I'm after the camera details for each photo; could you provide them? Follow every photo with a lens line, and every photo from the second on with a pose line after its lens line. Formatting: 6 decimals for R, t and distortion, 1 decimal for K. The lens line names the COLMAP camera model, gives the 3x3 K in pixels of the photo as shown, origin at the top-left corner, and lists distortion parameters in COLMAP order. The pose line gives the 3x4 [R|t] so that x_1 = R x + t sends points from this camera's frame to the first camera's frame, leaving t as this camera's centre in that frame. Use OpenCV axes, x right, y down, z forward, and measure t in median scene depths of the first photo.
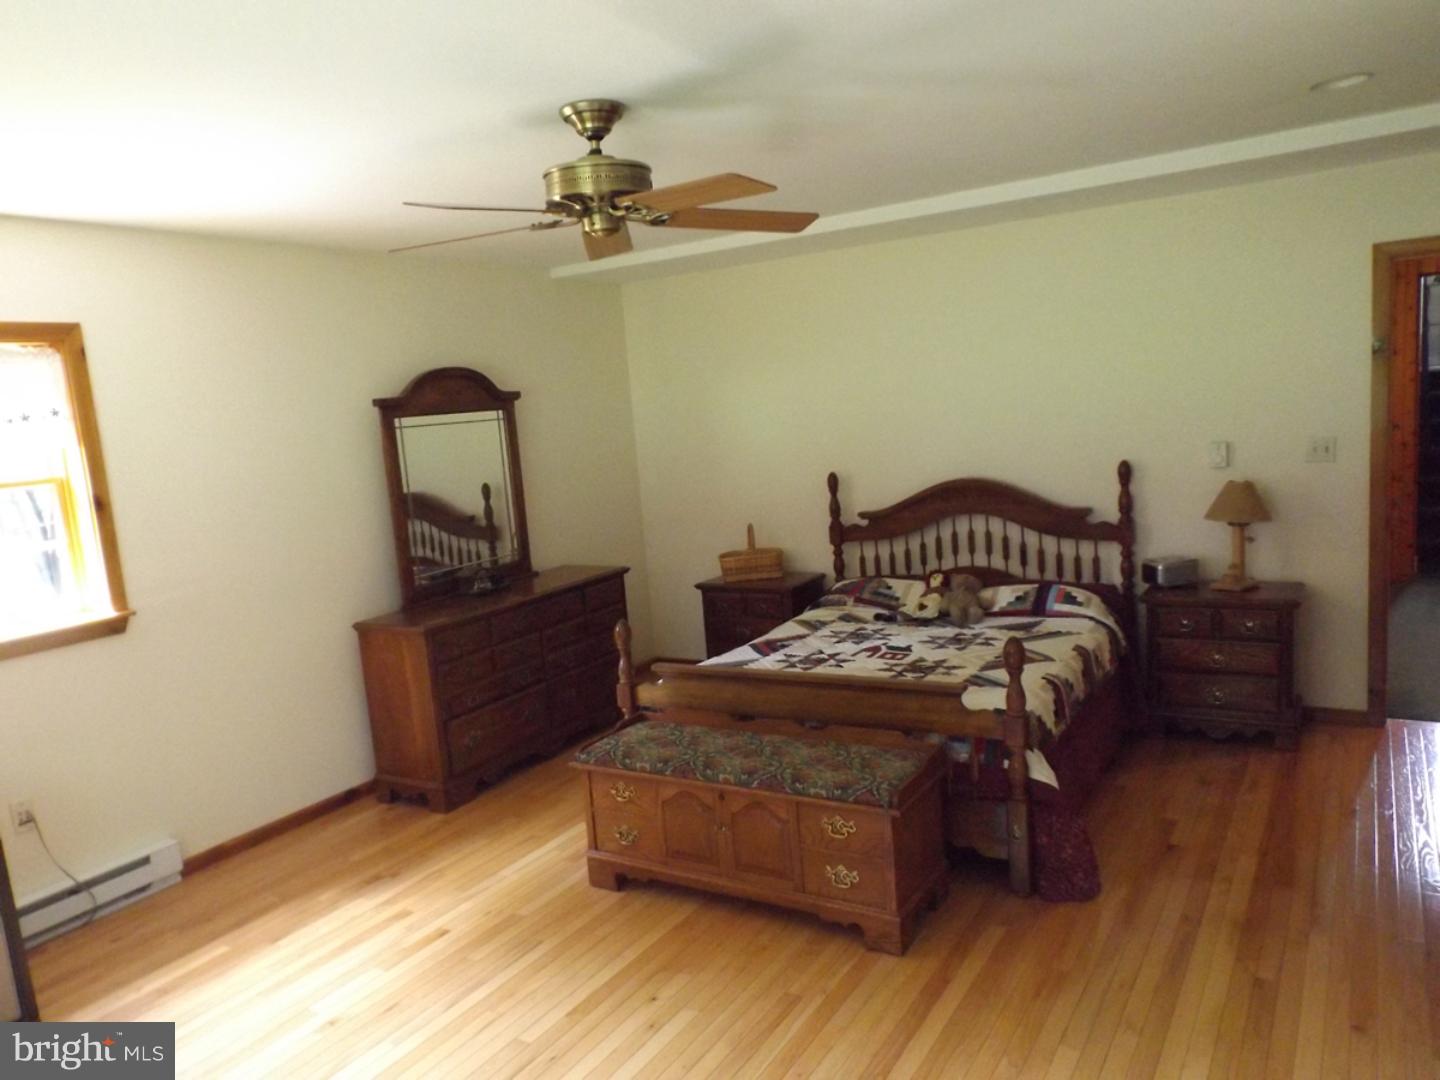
lens RADIAL K [[1032.7, 0, 711.3], [0, 1032.7, 549.3], [0, 0, 1]] dist [0.017449, -0.003043]
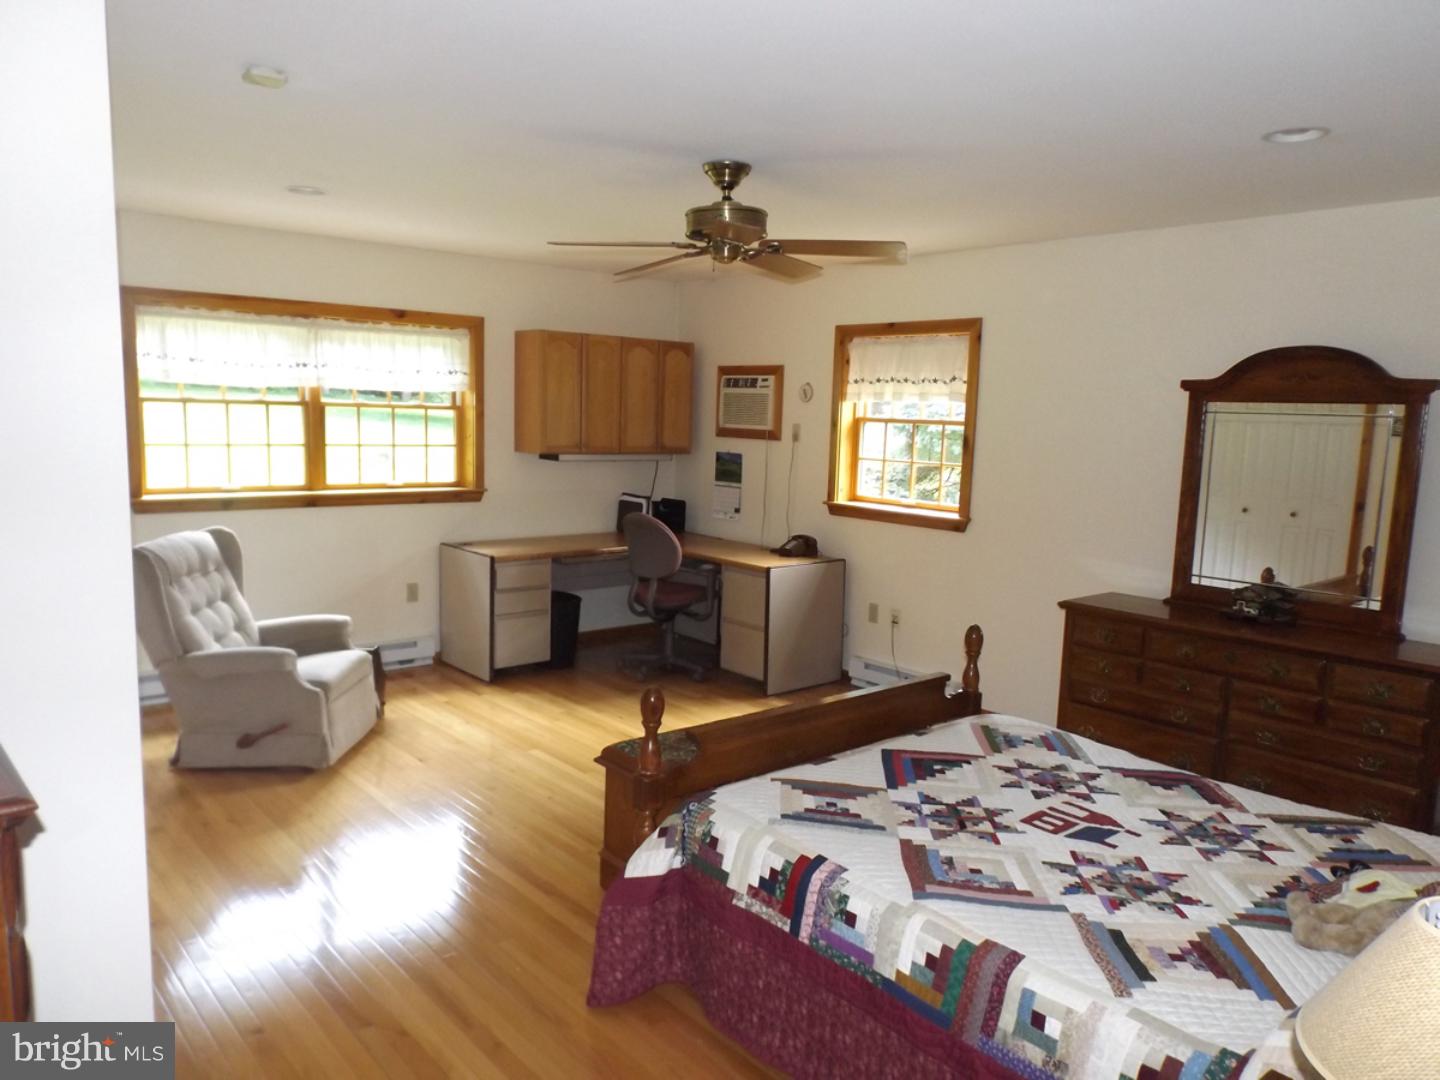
lens RADIAL K [[1032.7, 0, 711.3], [0, 1032.7, 549.3], [0, 0, 1]] dist [0.017449, -0.003043]
pose [[-0.294737, 0.201002, -0.934199, 0.779989], [-0.143814, 0.957162, 0.251315, -0.183340], [0.944695, 0.208423, -0.253204, 0.909934]]
